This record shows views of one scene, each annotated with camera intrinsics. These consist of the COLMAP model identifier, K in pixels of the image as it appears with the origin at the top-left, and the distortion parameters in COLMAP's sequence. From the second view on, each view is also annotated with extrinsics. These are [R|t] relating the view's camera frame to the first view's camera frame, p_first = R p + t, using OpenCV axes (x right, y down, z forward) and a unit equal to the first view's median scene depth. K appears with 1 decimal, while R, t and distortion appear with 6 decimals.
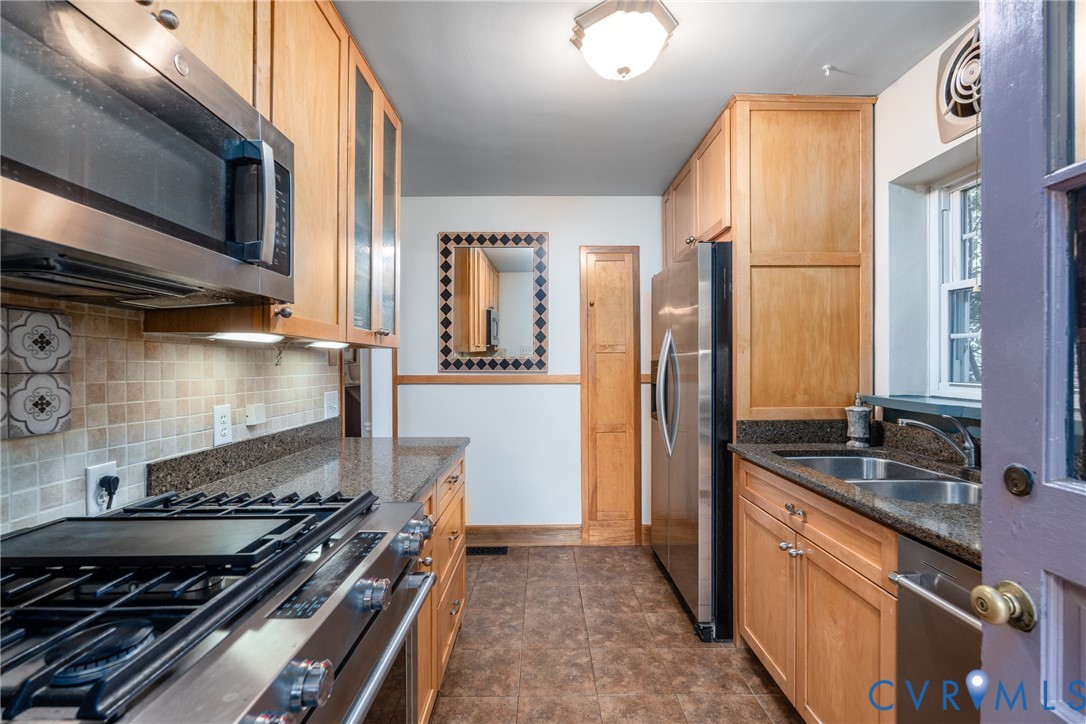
lens RADIAL K [[474.5, 0, 541.8], [0, 474.5, 365.2], [0, 0, 1]] dist [-0.009396, -0.000158]
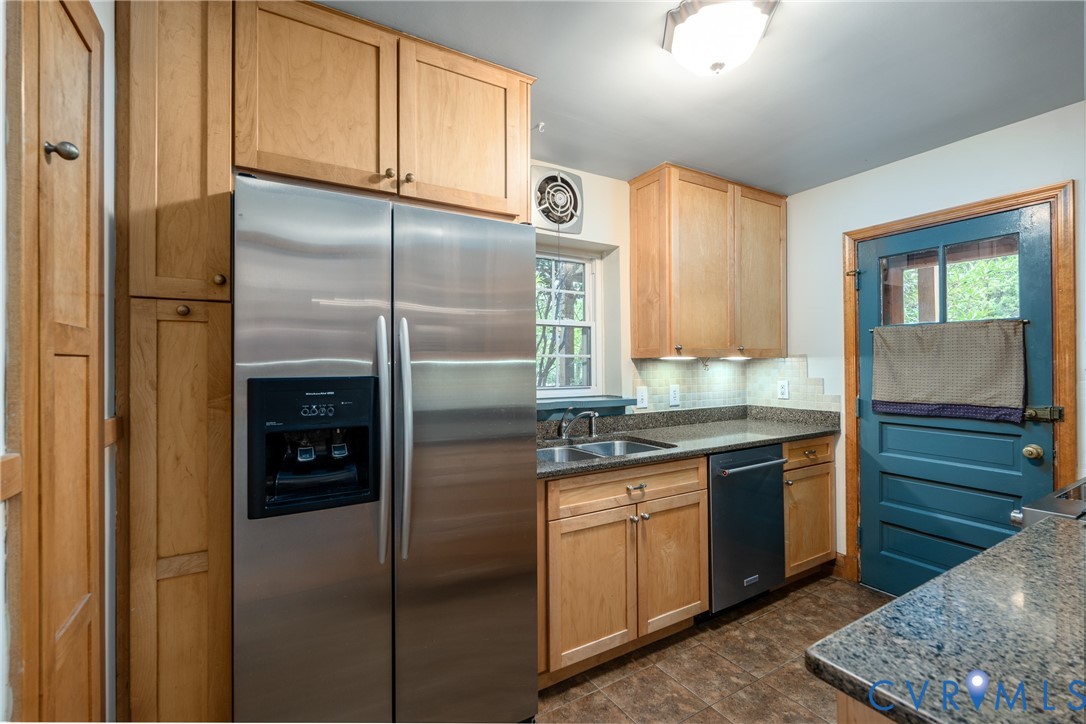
lens RADIAL K [[474.5, 0, 538.8], [0, 474.5, 356.3], [0, 0, 1]] dist [-0.009396, -0.000158]
pose [[-0.513379, 0.016146, 0.858010, -0.455721], [0.009102, 0.999869, -0.013369, -0.043323], [-0.858114, 0.000946, -0.513459, 1.868615]]
